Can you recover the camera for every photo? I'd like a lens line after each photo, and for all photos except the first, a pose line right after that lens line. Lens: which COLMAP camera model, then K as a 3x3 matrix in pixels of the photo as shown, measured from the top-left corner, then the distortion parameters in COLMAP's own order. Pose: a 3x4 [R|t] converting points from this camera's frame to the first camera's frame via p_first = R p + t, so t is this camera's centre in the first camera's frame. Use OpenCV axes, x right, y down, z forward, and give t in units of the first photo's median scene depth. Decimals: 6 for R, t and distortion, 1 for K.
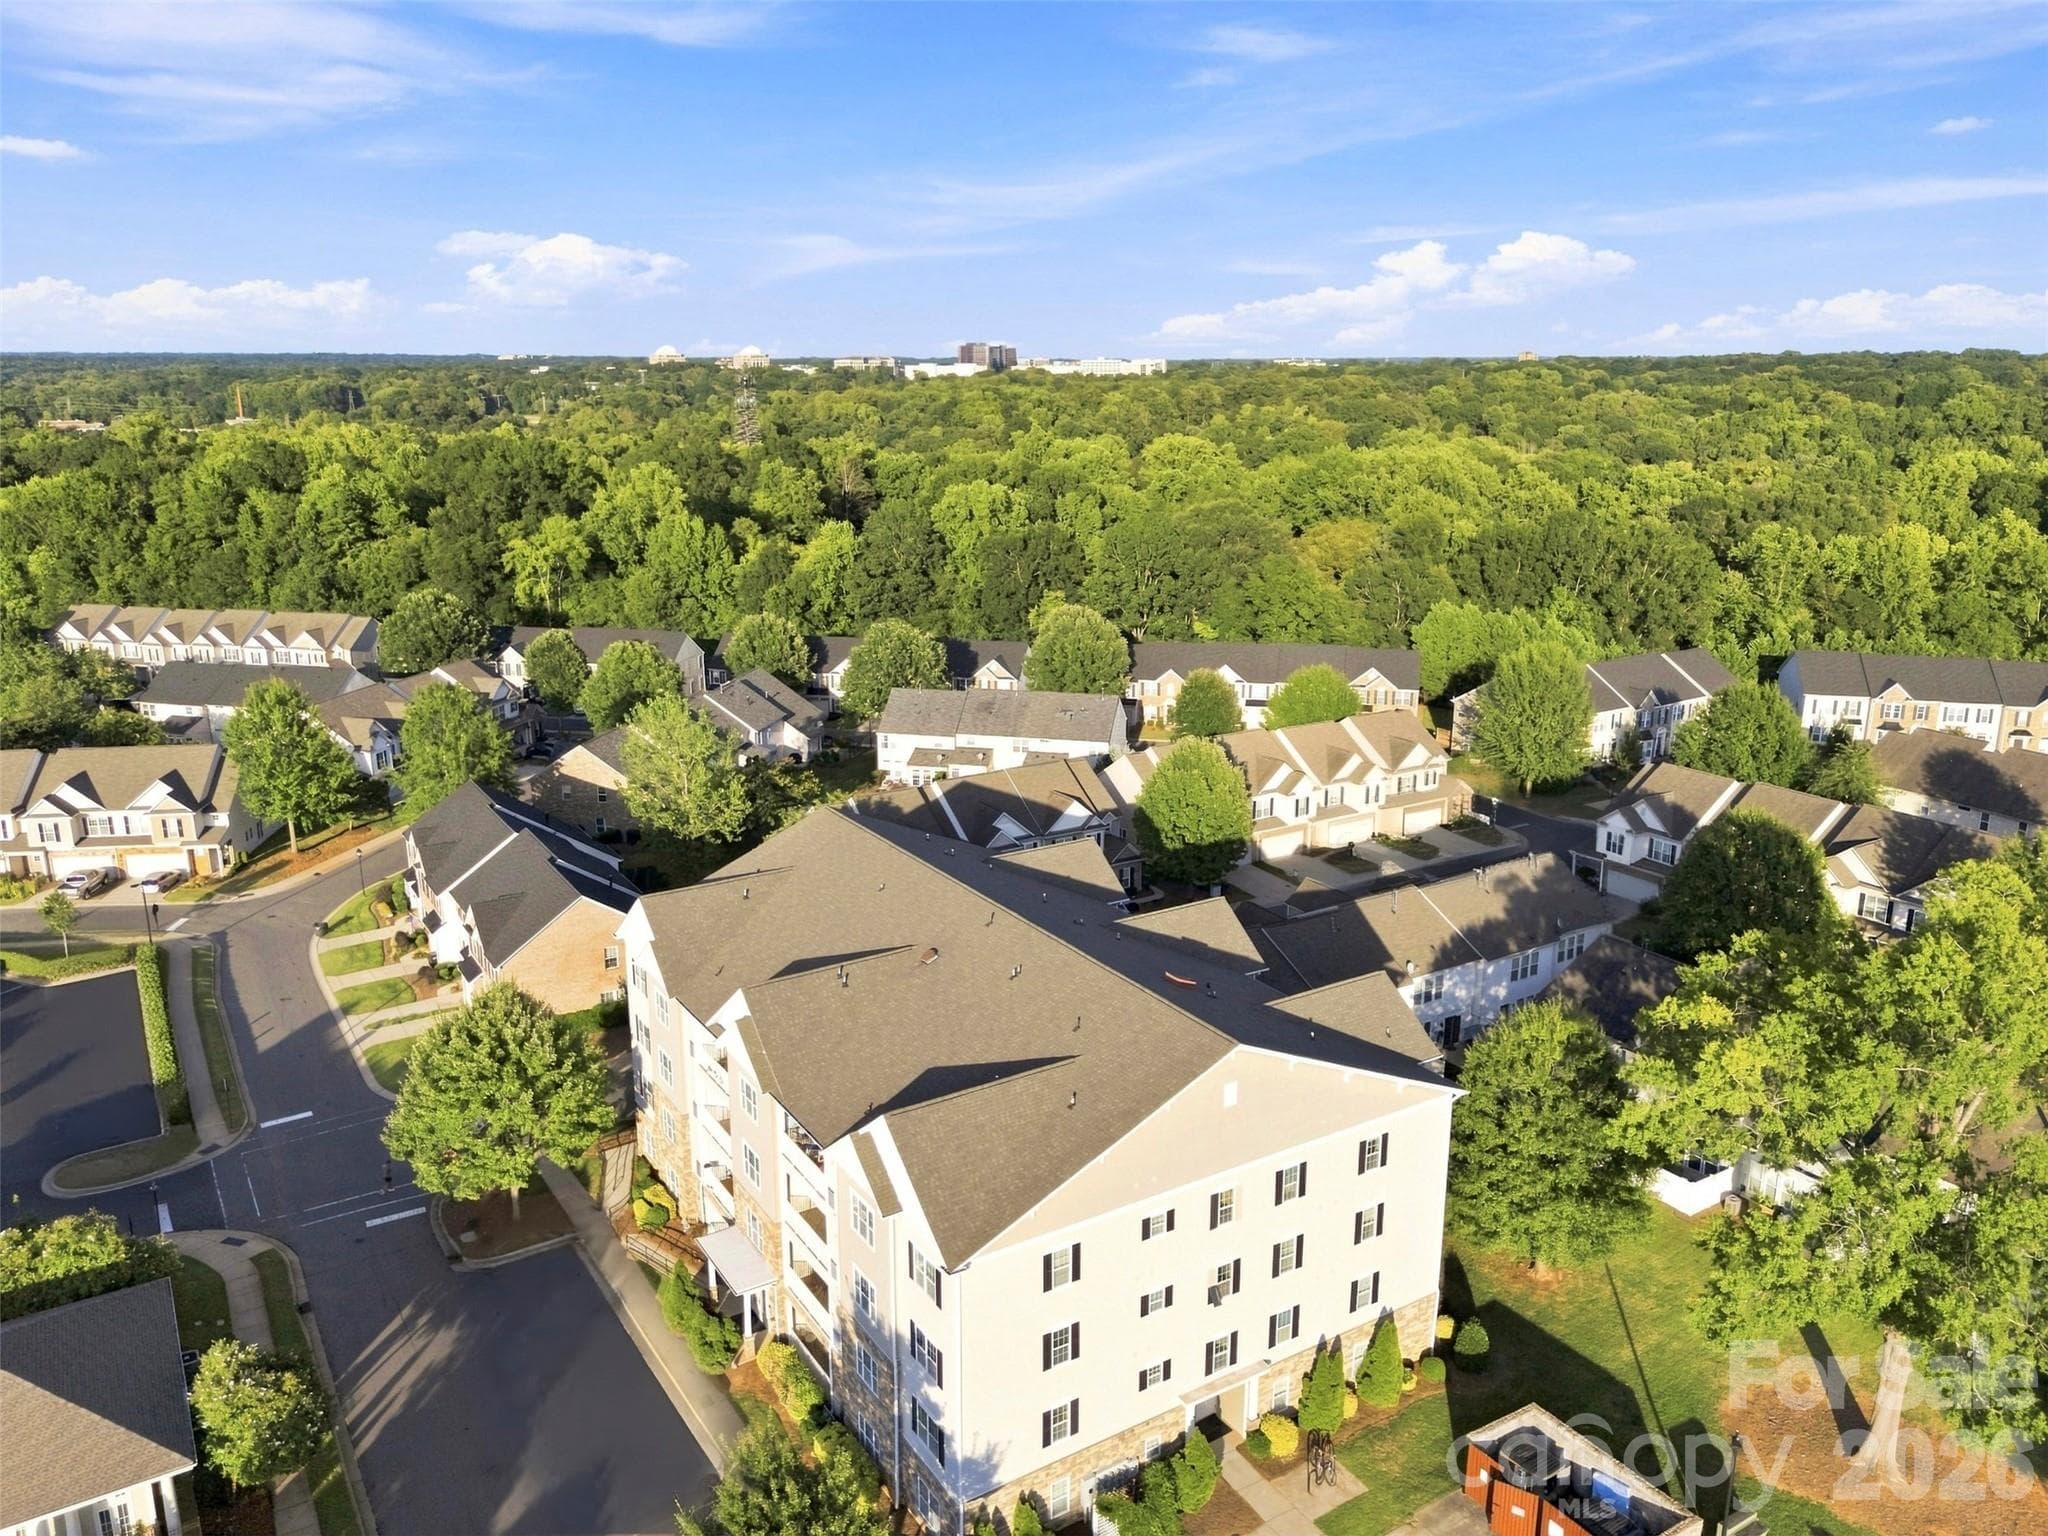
lens RADIAL K [[1555.7, 0, 1024.0], [0, 1555.7, 768.0], [0, 0, 1]] dist [0.047915, 0.005131]
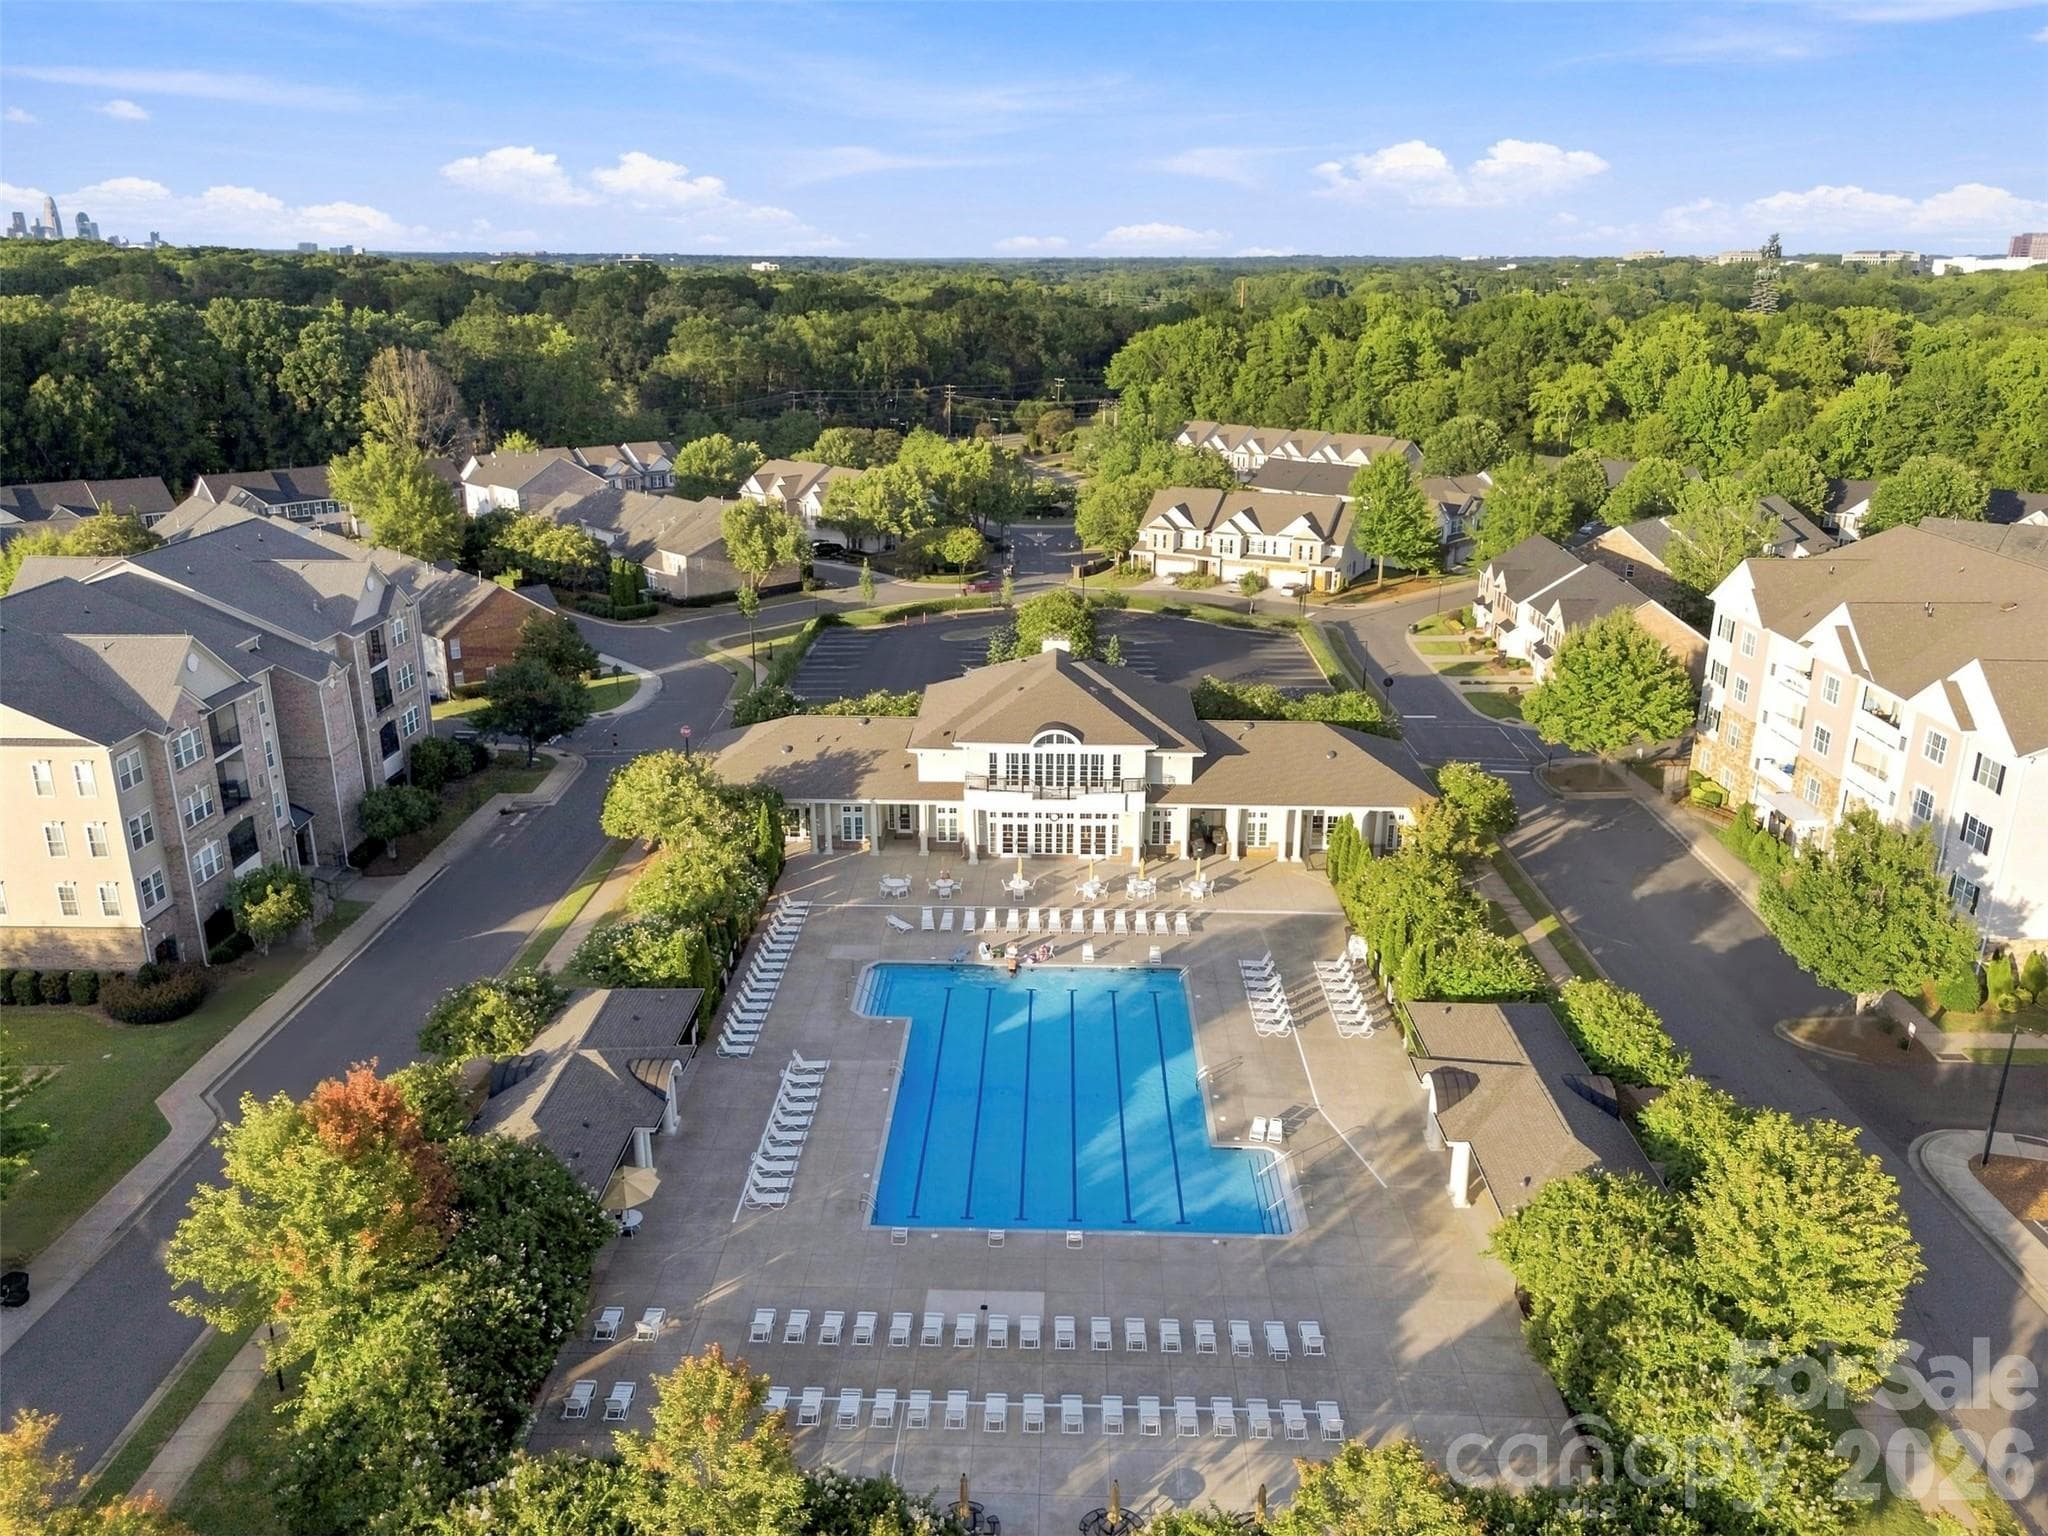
lens RADIAL K [[1555.7, 0, 1024.0], [0, 1555.7, 768.0], [0, 0, 1]] dist [0.047915, 0.005131]
pose [[0.842283, 0.176544, -0.509305, -0.016273], [-0.147755, 0.984273, 0.096829, 0.072408], [0.518390, -0.006304, 0.855121, -0.156162]]
